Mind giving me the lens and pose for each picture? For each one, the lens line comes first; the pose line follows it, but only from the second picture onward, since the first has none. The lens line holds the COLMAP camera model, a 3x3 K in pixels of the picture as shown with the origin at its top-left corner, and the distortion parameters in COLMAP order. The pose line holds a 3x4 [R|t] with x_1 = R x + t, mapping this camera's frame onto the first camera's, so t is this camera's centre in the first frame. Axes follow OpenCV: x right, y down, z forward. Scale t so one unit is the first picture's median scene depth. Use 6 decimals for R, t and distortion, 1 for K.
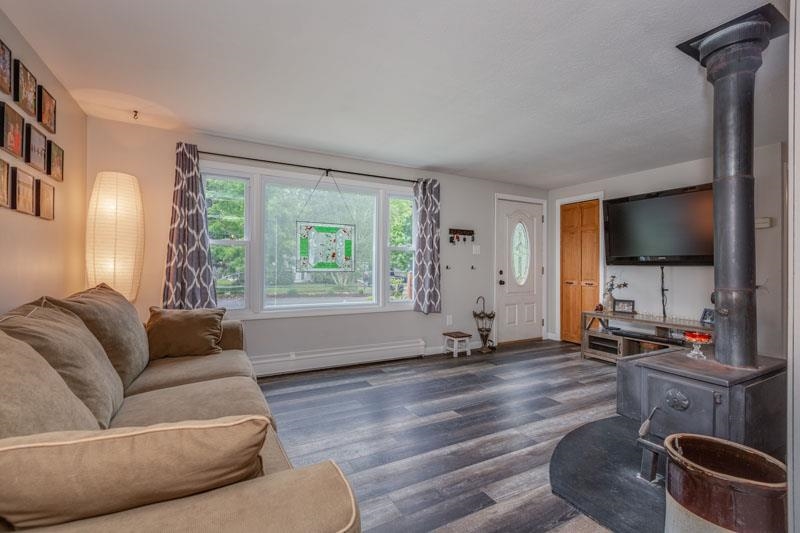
lens RADIAL K [[356.4, 0, 402.1], [0, 356.4, 260.2], [0, 0, 1]] dist [0.003131, -0.000913]
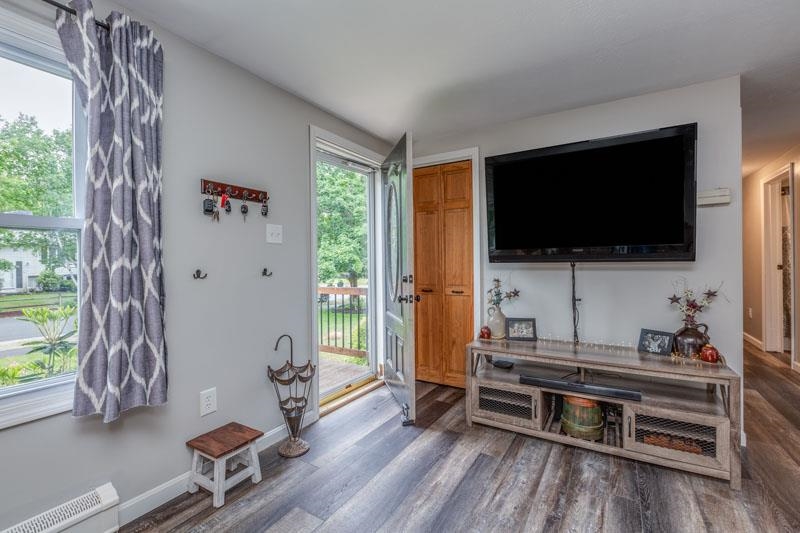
lens RADIAL K [[356.4, 0, 398.9], [0, 356.4, 264.7], [0, 0, 1]] dist [0.003131, -0.000913]
pose [[0.867354, -0.020048, 0.497287, 0.132099], [0.009379, 0.999669, 0.023943, 0.001354], [-0.497603, -0.016103, 0.867256, 0.571247]]
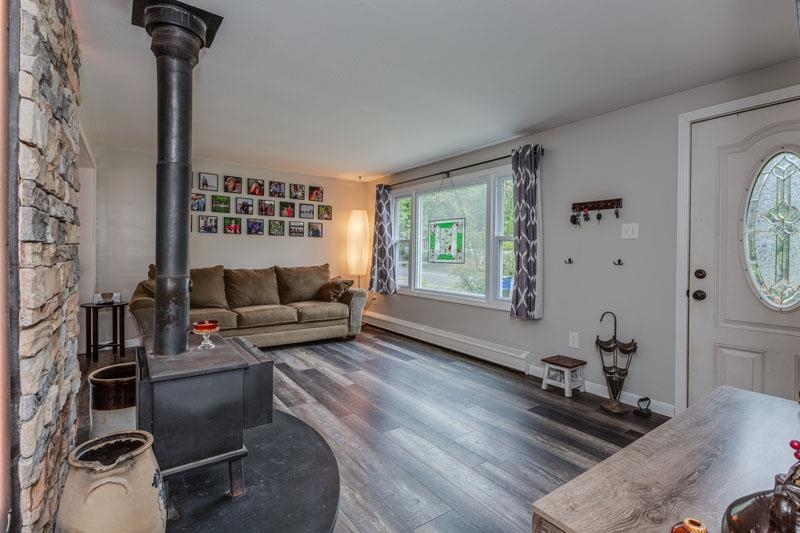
lens RADIAL K [[381.0, 0, 399.6], [0, 381.0, 252.3], [0, 0, 1]] dist [-0.021112, 0.000082]
pose [[0.119433, -0.012048, -0.992769, 0.865359], [0.002026, 0.999927, -0.011891, 0.012389], [0.992840, -0.000591, 0.119449, 0.634233]]
